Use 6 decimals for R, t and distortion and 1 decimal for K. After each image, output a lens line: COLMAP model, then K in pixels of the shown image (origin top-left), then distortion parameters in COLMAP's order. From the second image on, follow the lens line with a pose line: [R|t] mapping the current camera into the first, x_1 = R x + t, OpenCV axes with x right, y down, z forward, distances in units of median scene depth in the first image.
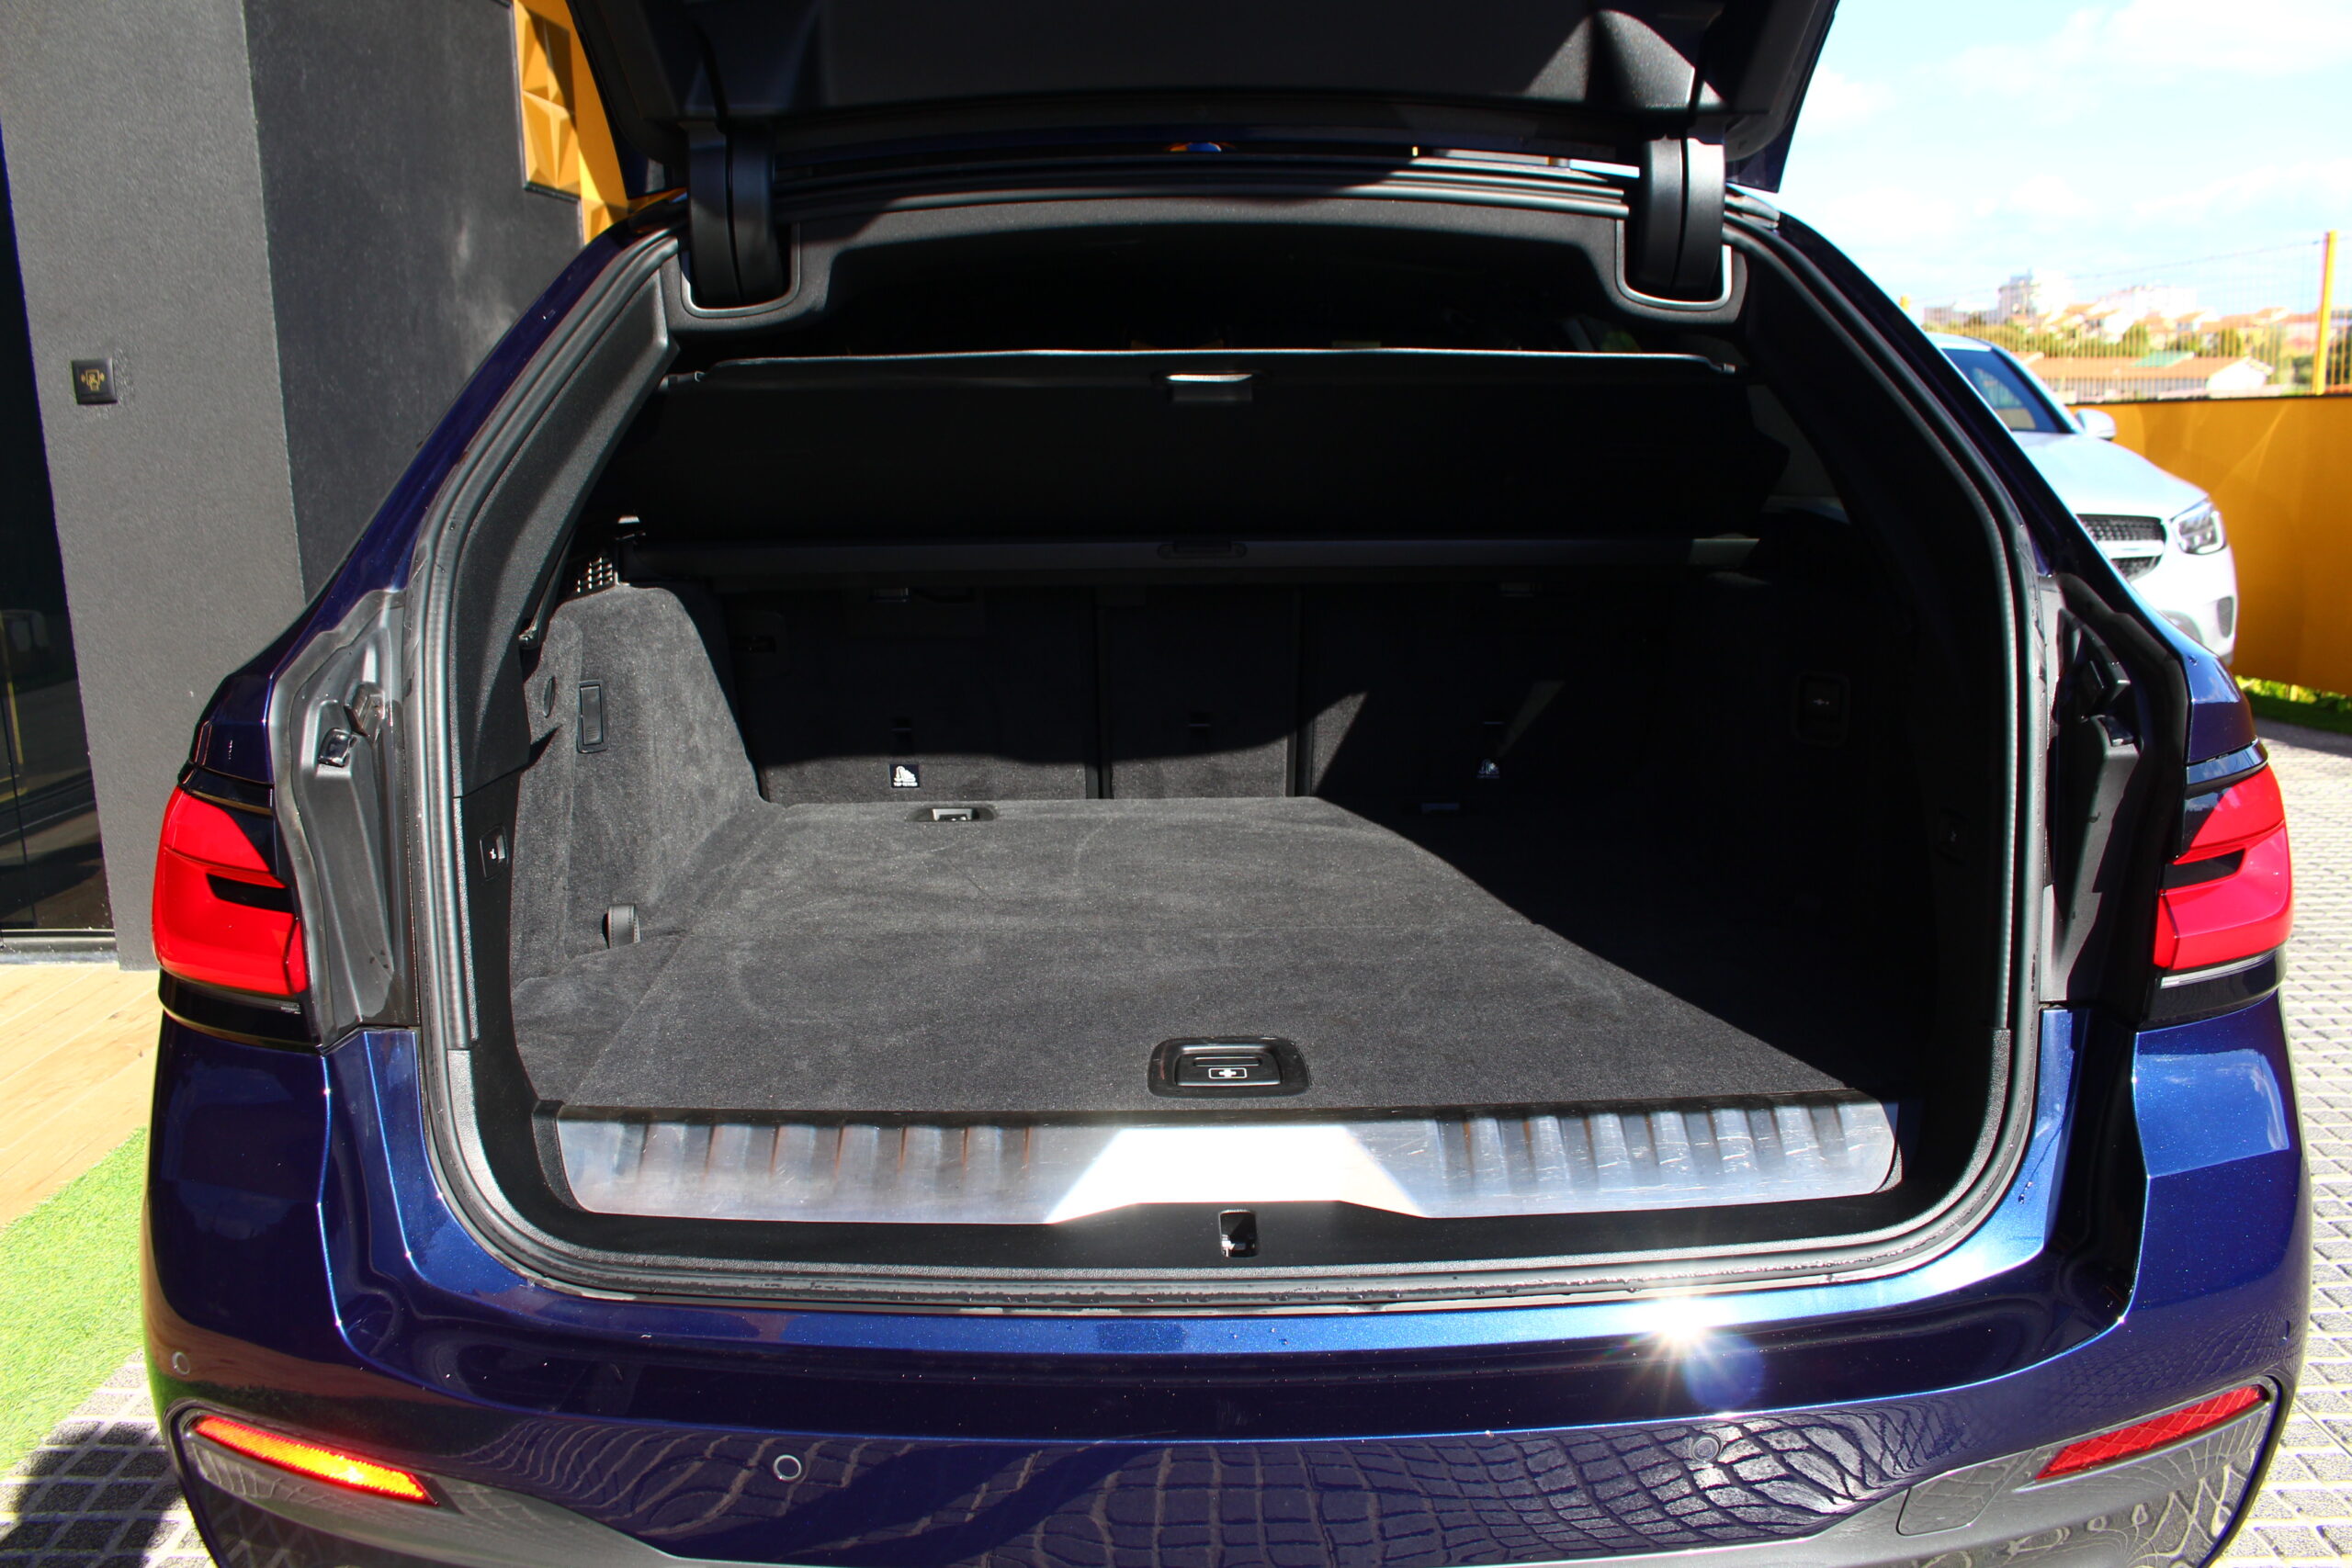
lens RADIAL K [[1871.7, 0, 1189.3], [0, 1871.7, 766.5], [0, 0, 1]] dist [-0.105741, 0.041881]
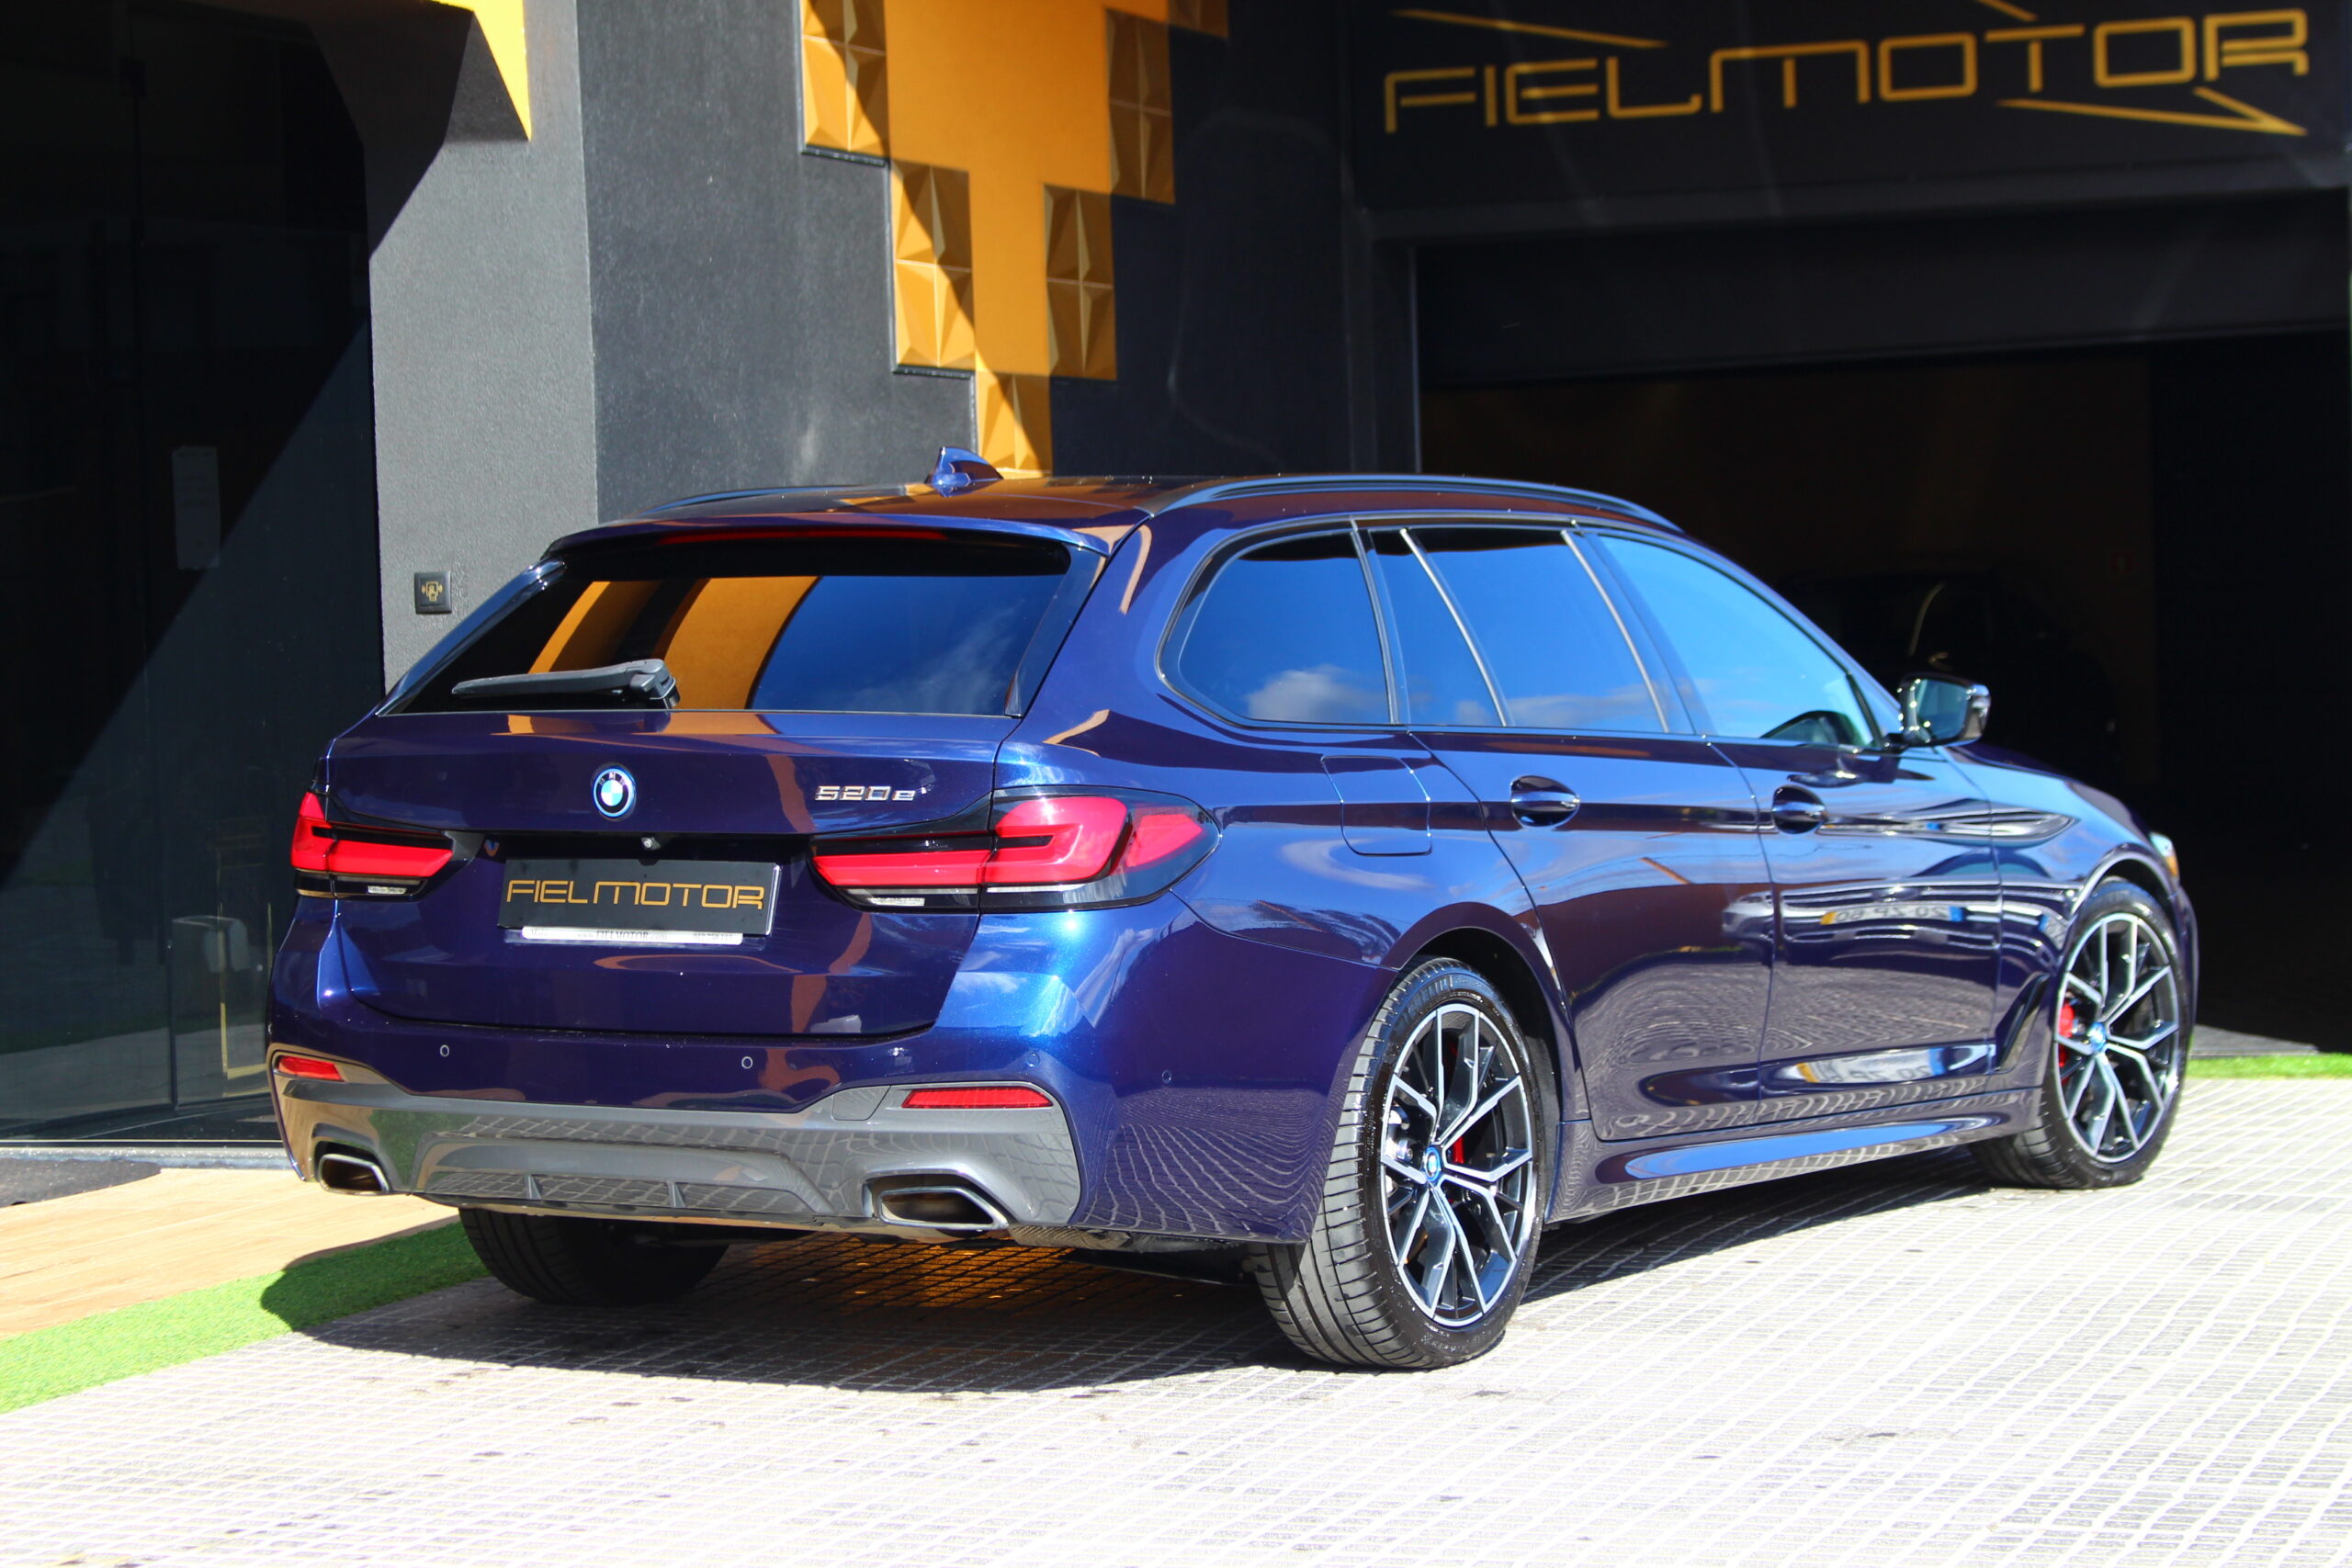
lens RADIAL K [[5539.5, 0, 1181.4], [0, 5539.5, 792.8], [0, 0, 1]] dist [0.007694, 0.000000]
pose [[0.934580, 0.013213, -0.355508, 0.908372], [-0.072477, 0.985424, -0.153906, 0.350819], [0.348293, 0.169604, 0.921915, -1.726675]]
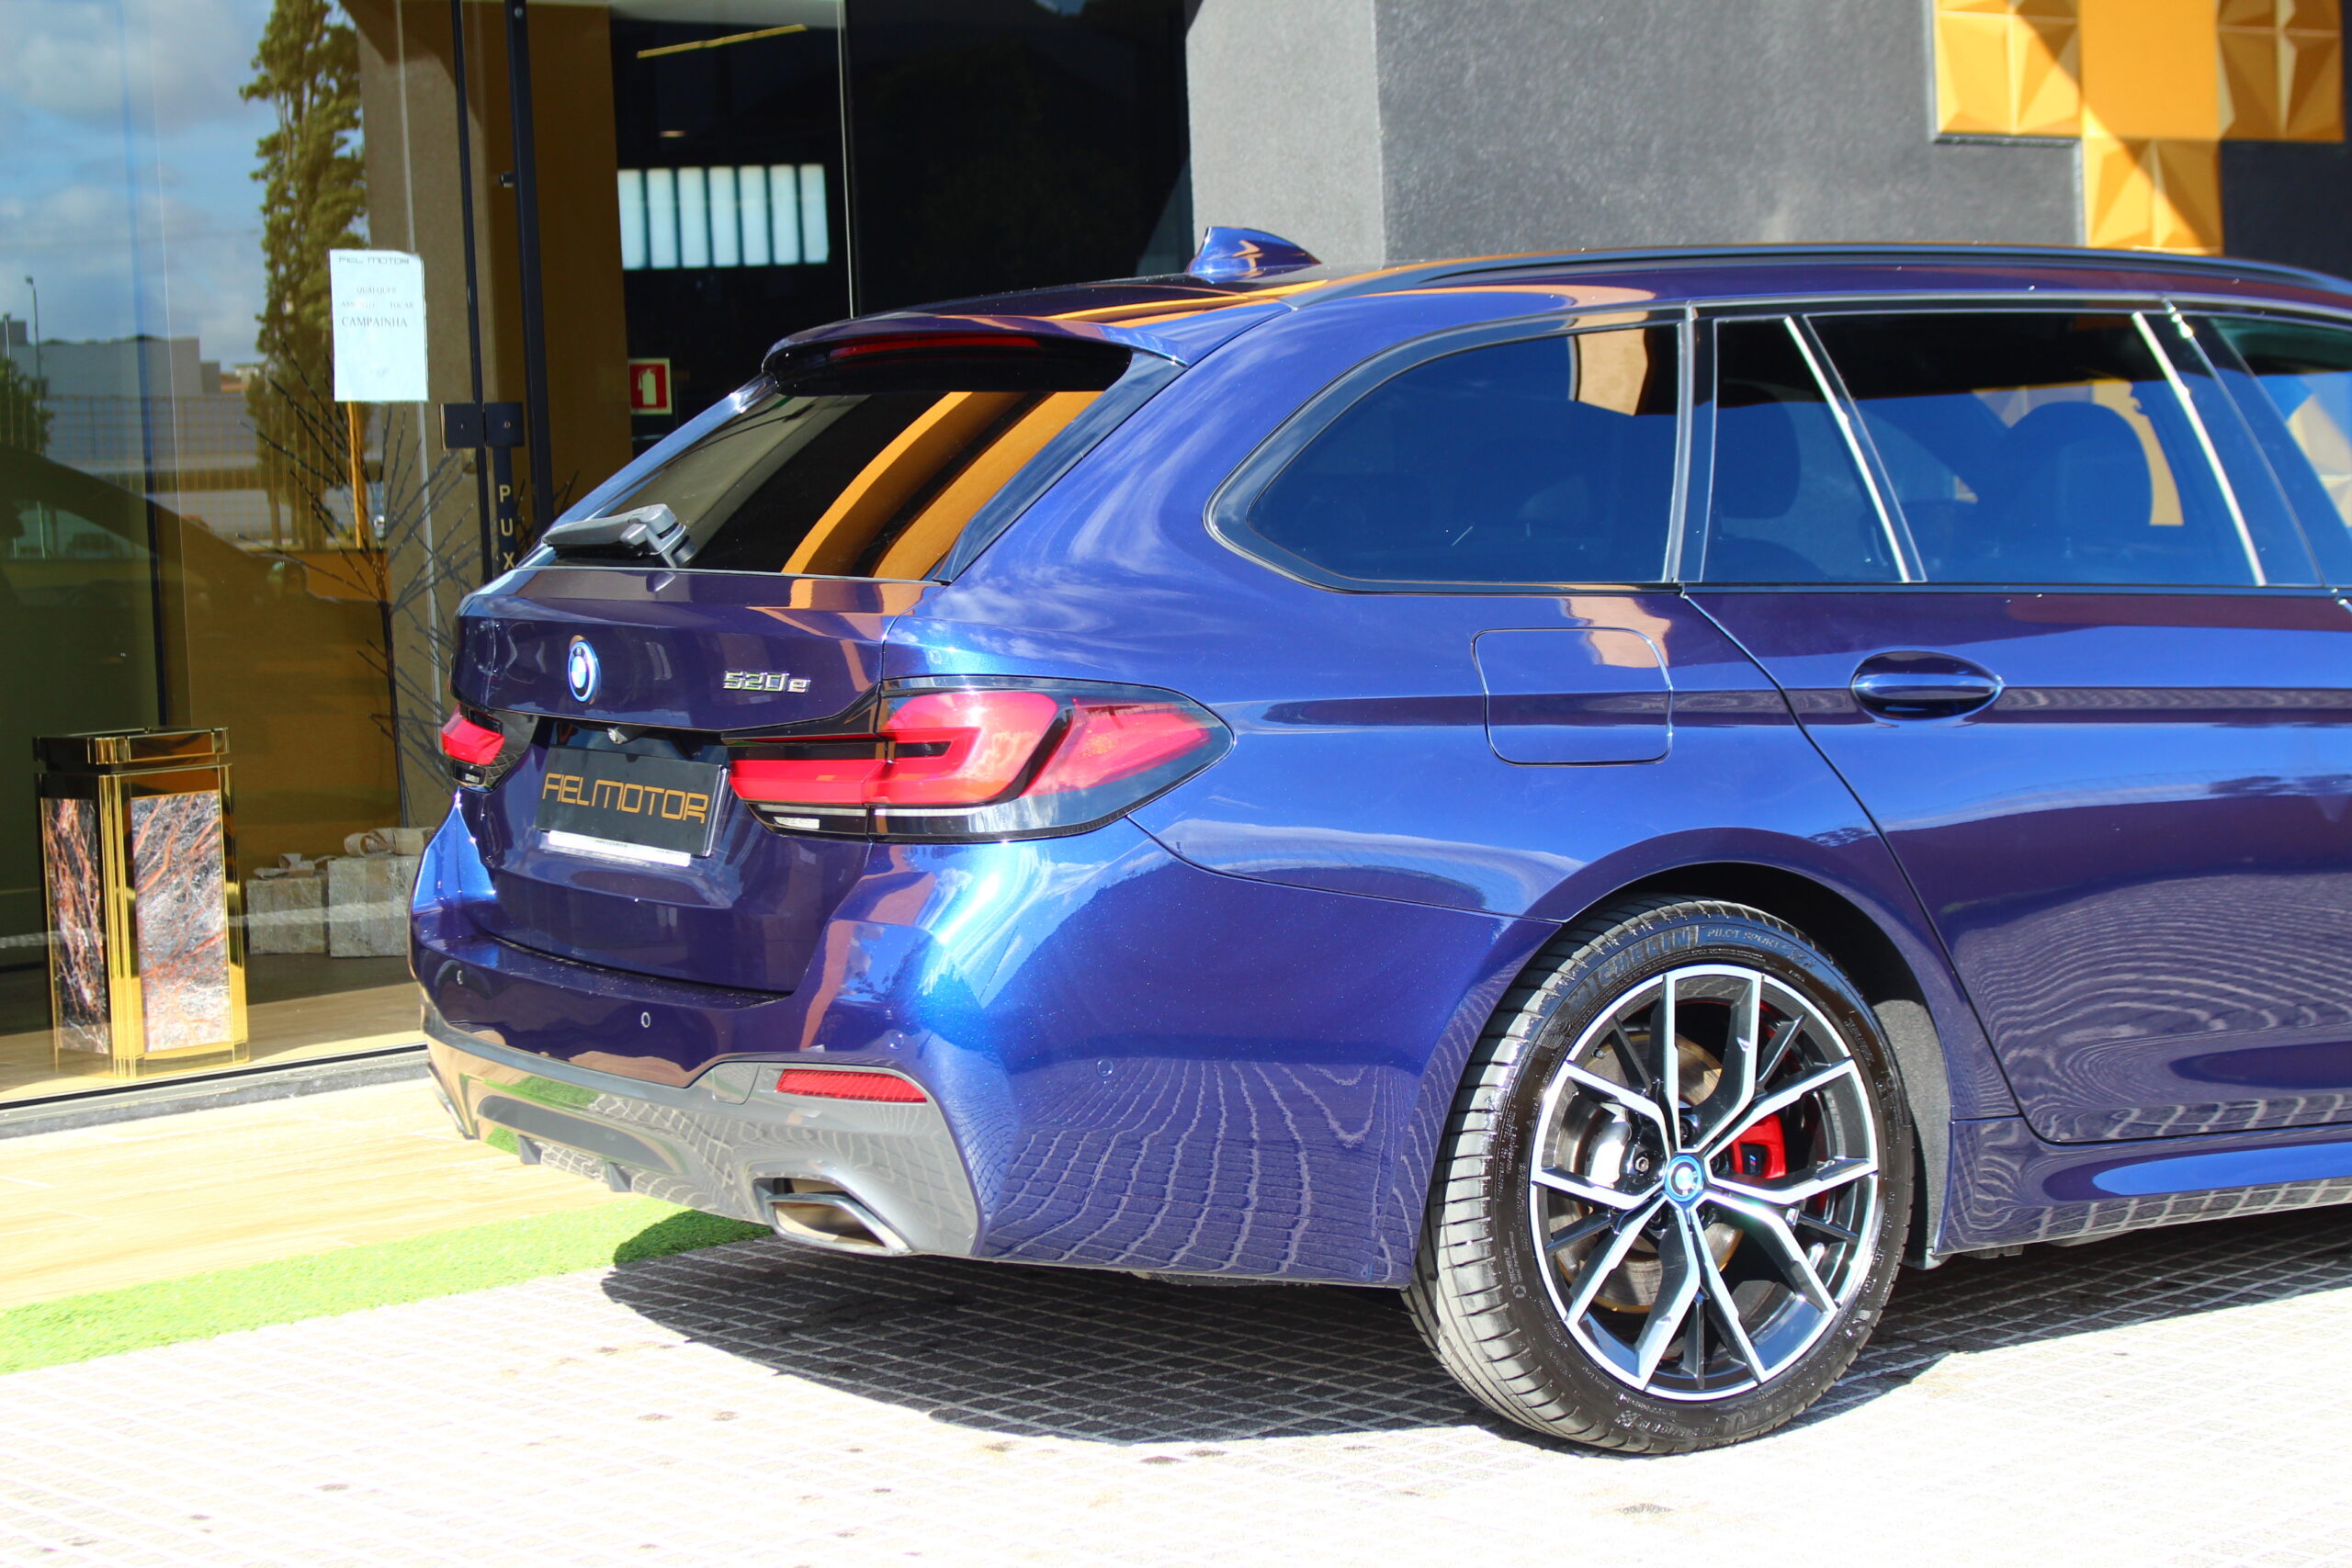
lens RADIAL K [[4638.2, 0, 1177.8], [0, 4638.2, 779.9], [0, 0, 1]] dist [0.005741, 0.000000]
pose [[0.656798, 0.052601, -0.752229, 1.164345], [-0.137645, 0.989167, -0.051014, 0.105975], [0.741397, 0.137047, 0.656924, -0.576009]]
